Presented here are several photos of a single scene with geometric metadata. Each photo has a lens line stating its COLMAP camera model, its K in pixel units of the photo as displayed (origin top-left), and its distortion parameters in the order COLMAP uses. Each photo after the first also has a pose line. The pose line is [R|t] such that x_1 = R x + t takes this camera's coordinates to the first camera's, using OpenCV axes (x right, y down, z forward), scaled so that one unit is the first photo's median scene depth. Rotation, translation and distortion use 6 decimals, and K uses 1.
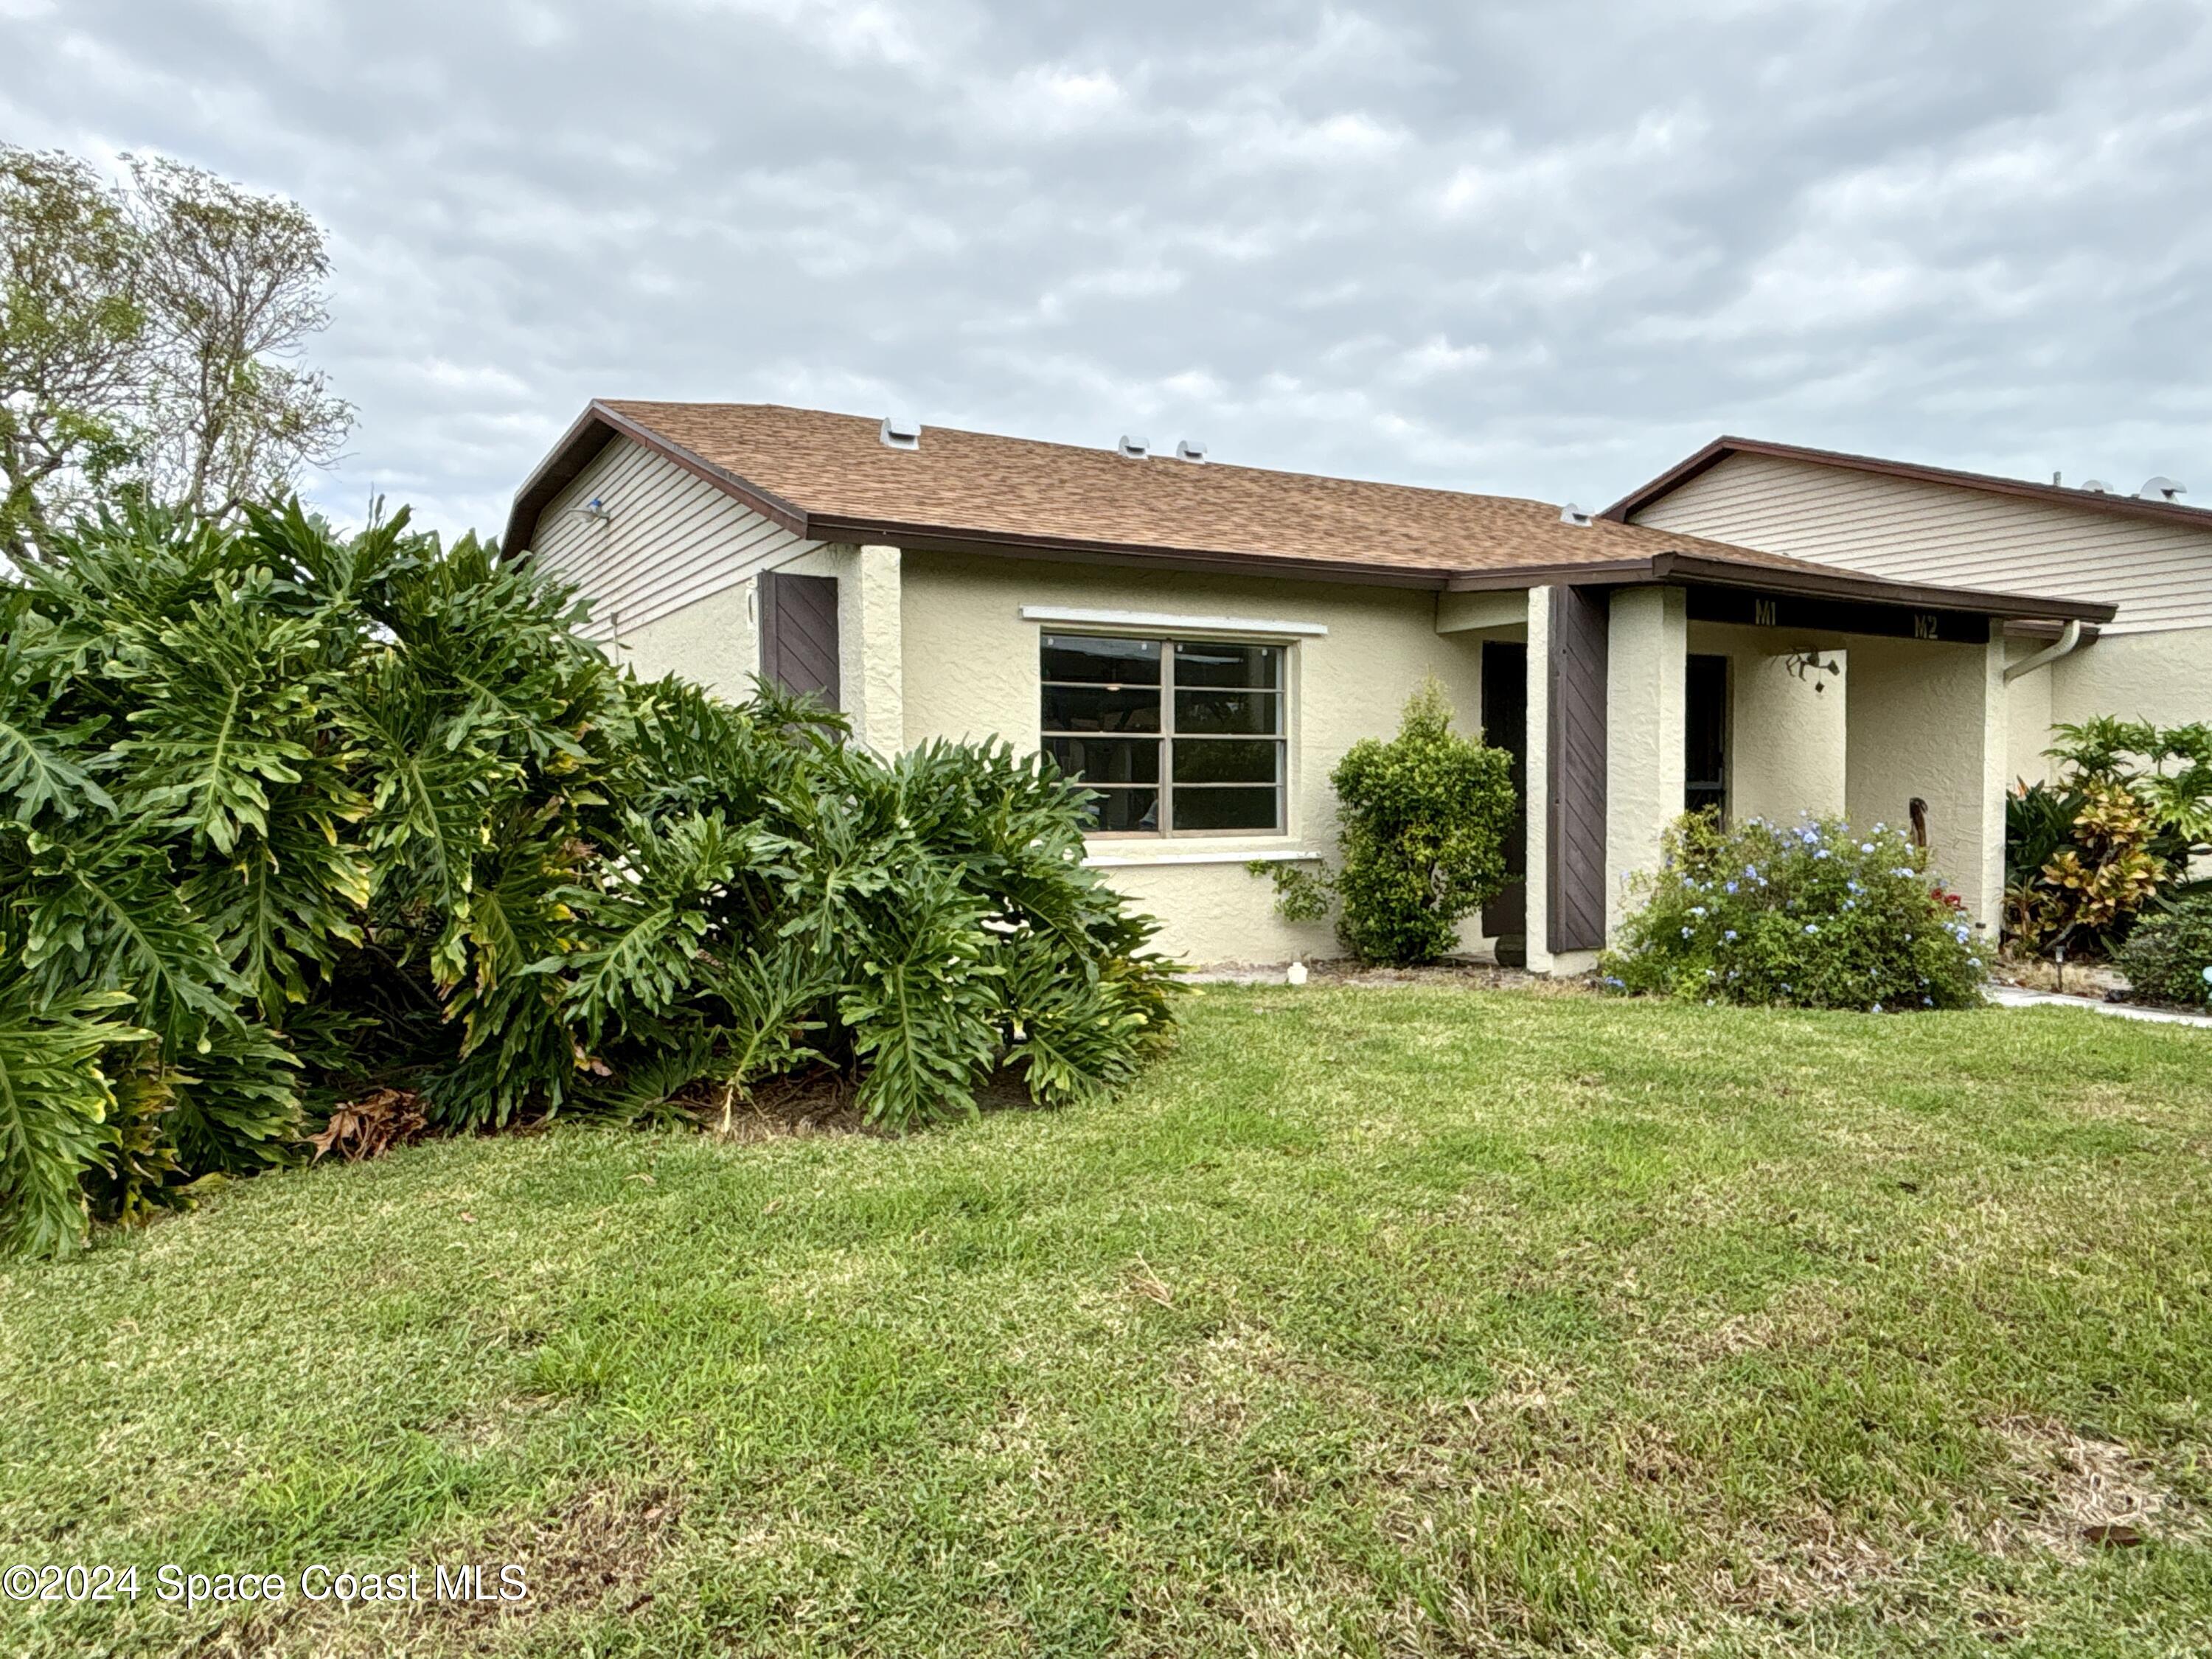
lens RADIAL K [[1540.0, 0, 1106.0], [0, 1540.0, 829.5], [0, 0, 1]] dist [0.026291, -0.001726]
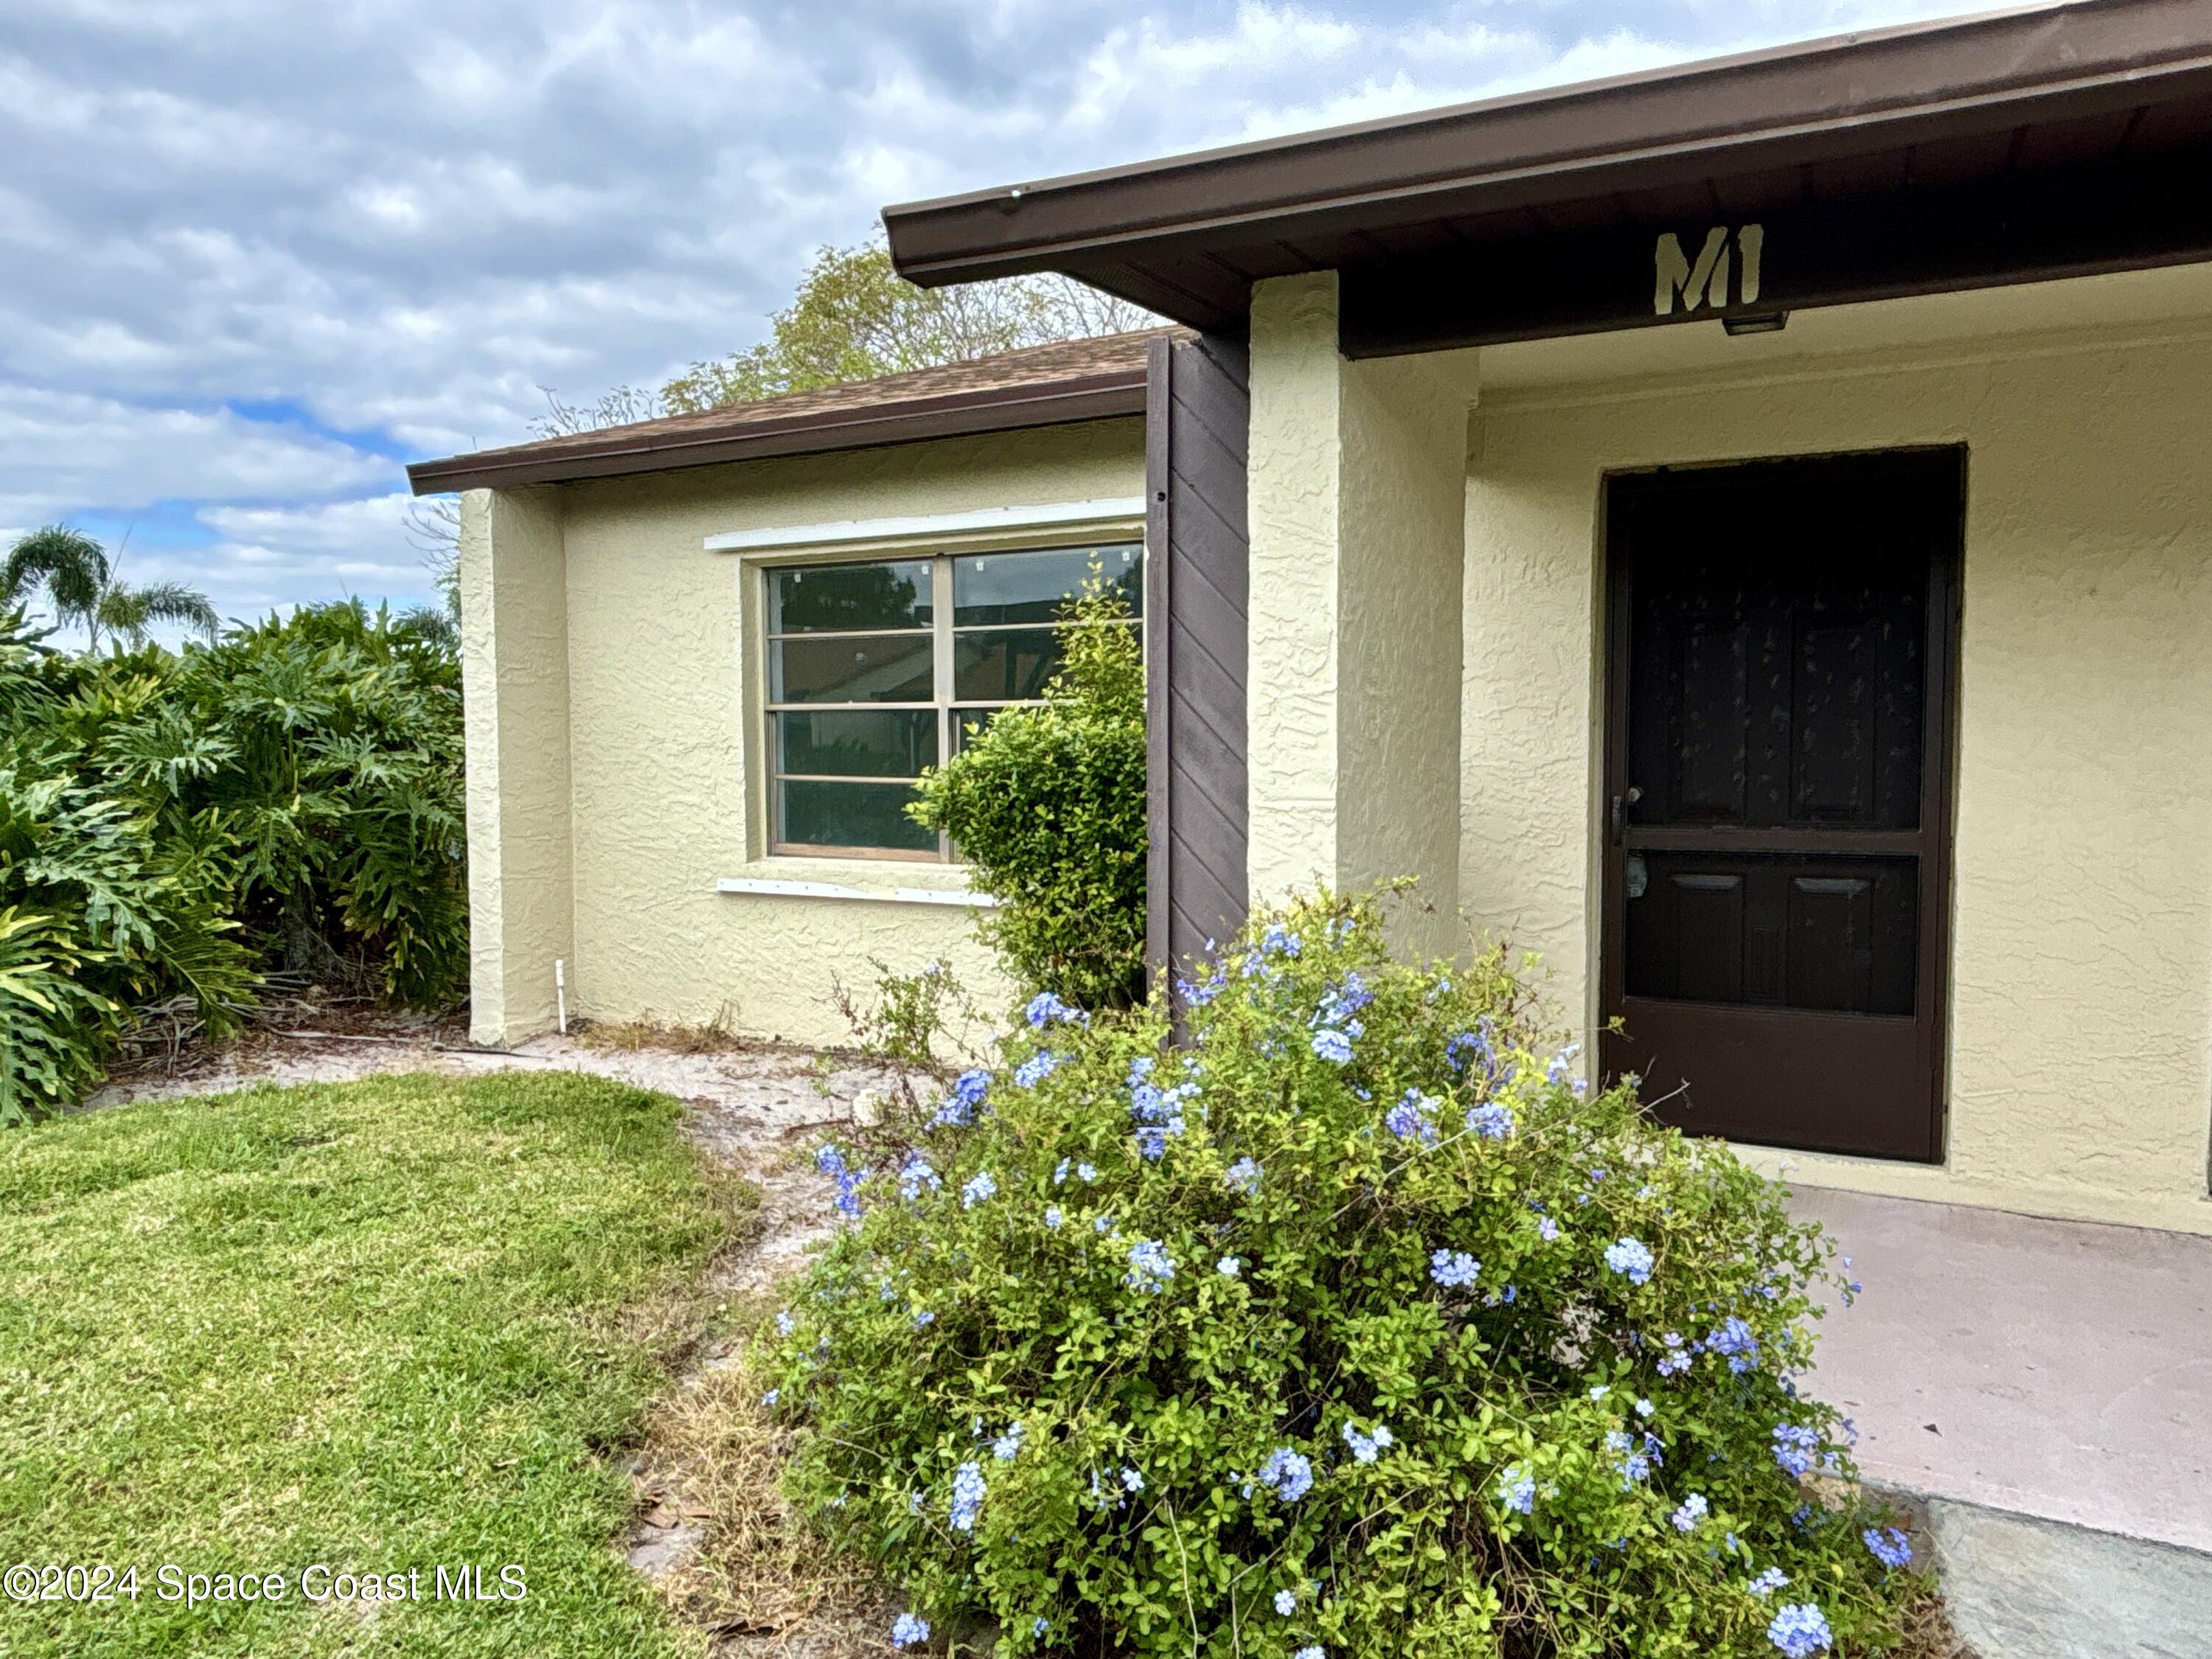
lens RADIAL K [[1465.9, 0, 1106.0], [0, 1465.9, 829.5], [0, 0, 1]] dist [0.039159, -0.042077]
pose [[0.550179, 0.049885, -0.833555, 0.567105], [-0.017742, 0.998687, 0.048058, -0.037994], [0.834858, -0.011652, 0.550342, 0.687095]]
